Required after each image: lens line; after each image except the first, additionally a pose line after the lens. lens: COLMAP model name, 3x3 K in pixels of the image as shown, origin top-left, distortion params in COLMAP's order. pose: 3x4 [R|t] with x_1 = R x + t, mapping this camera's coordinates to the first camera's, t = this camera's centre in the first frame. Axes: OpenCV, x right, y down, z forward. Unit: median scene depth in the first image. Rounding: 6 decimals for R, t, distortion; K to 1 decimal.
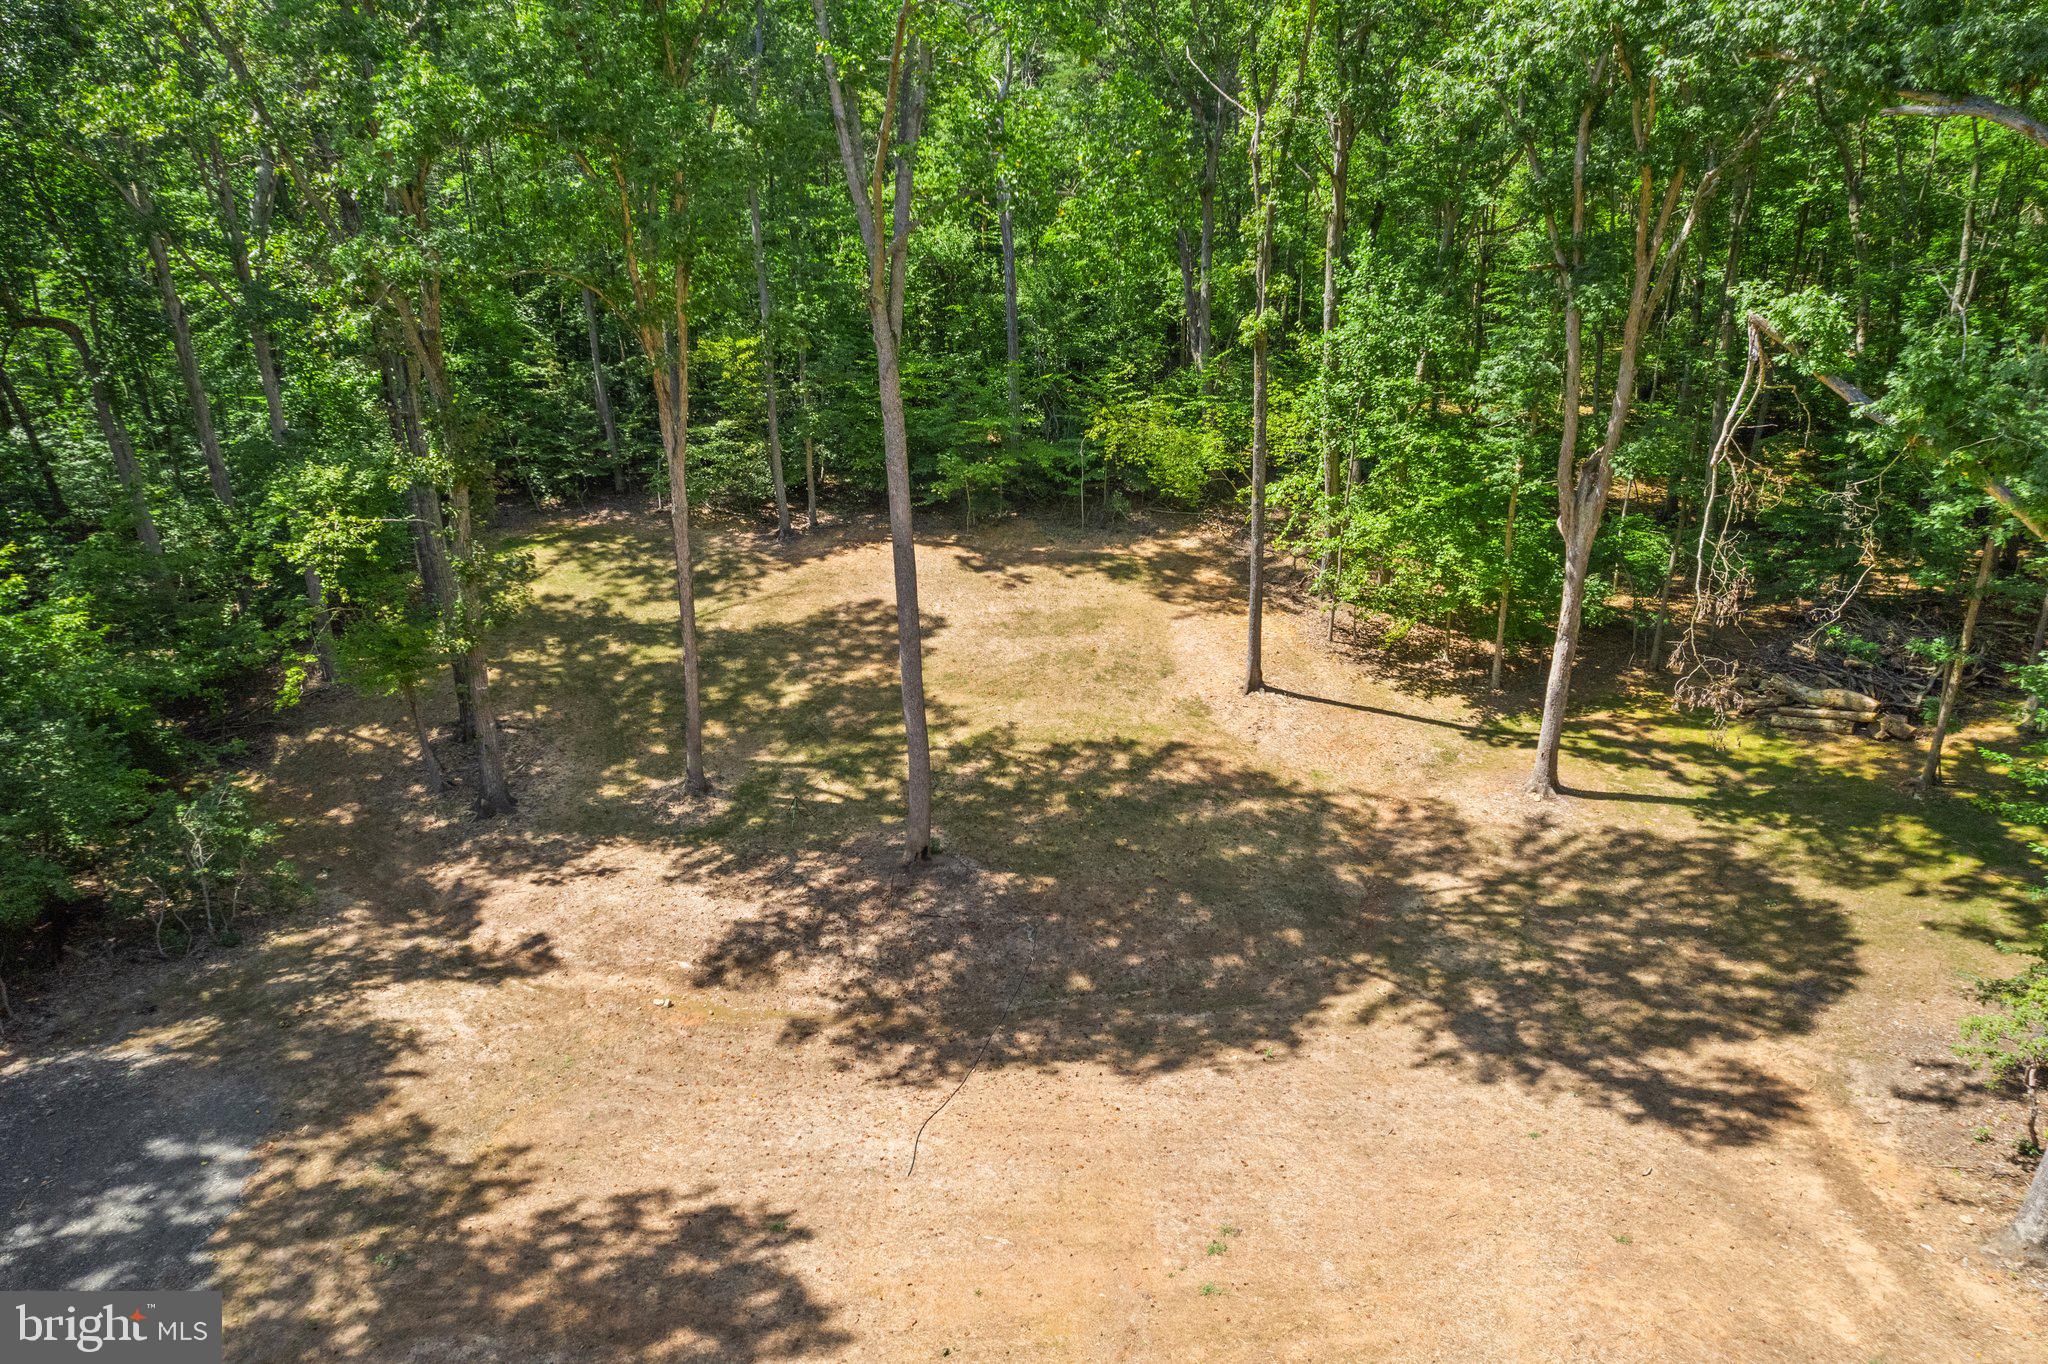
lens RADIAL K [[1301.6, 0, 1038.6], [0, 1301.6, 691.5], [0, 0, 1]] dist [-0.067727, 0.053111]
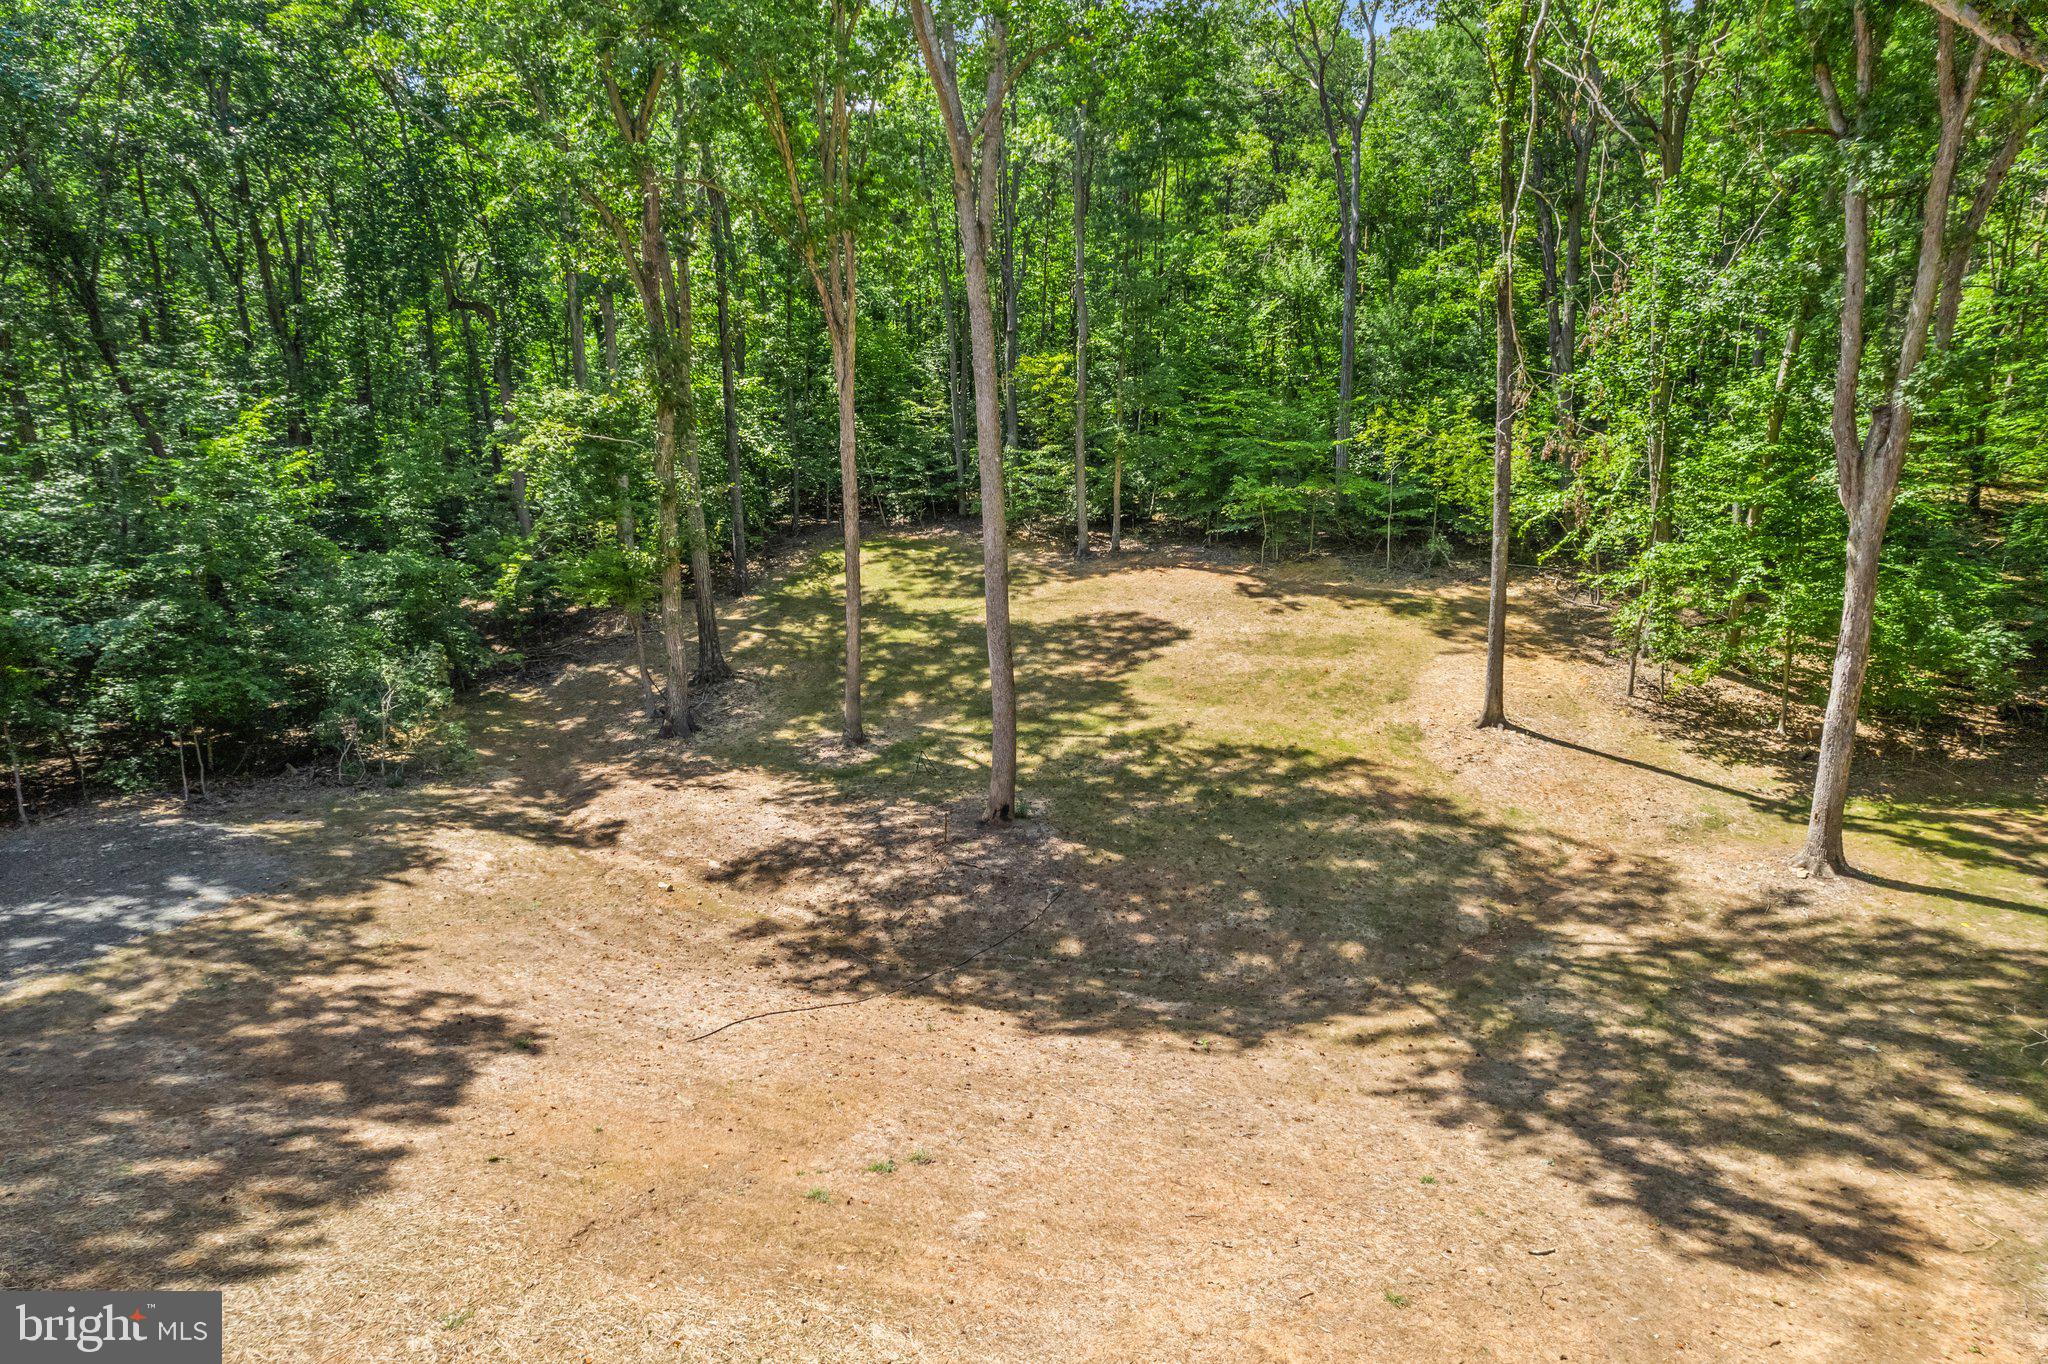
lens RADIAL K [[1301.6, 0, 1027.7], [0, 1301.6, 691.8], [0, 0, 1]] dist [-0.067727, 0.053111]
pose [[0.908558, 0.104600, -0.404451, 0.289844], [-0.150988, 0.984921, -0.084456, 0.117177], [0.389518, 0.137800, 0.910652, 0.163573]]
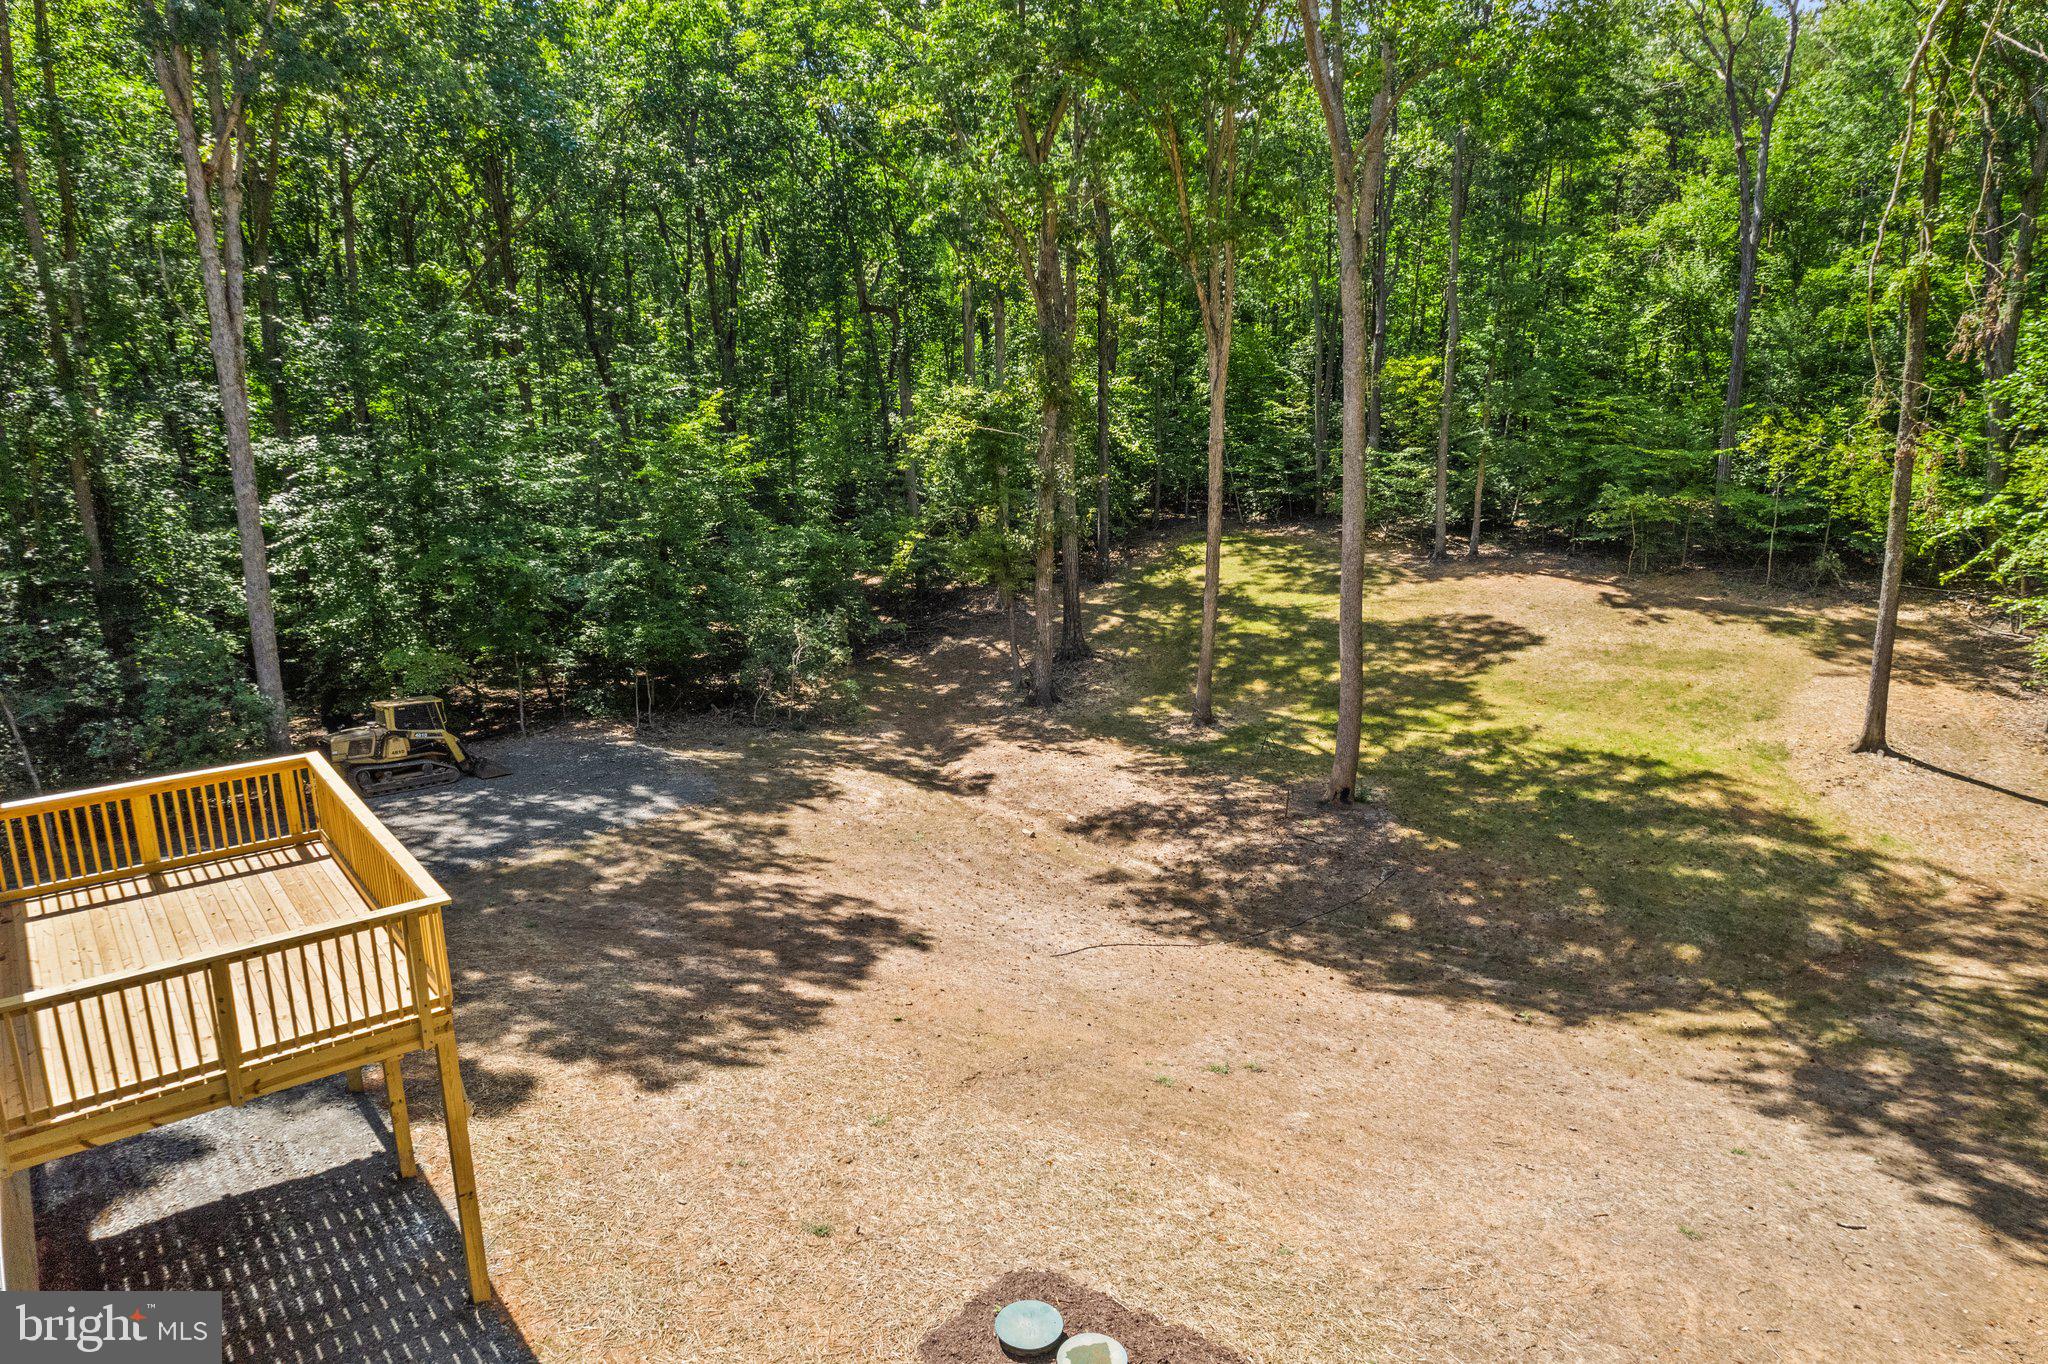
lens RADIAL K [[1301.6, 0, 1032.2], [0, 1301.6, 689.7], [0, 0, 1]] dist [-0.067727, 0.053111]
pose [[0.767949, 0.160057, -0.620190, 0.316991], [-0.232516, 0.971885, -0.037090, 0.139710], [0.596817, 0.172687, 0.783574, 0.102511]]
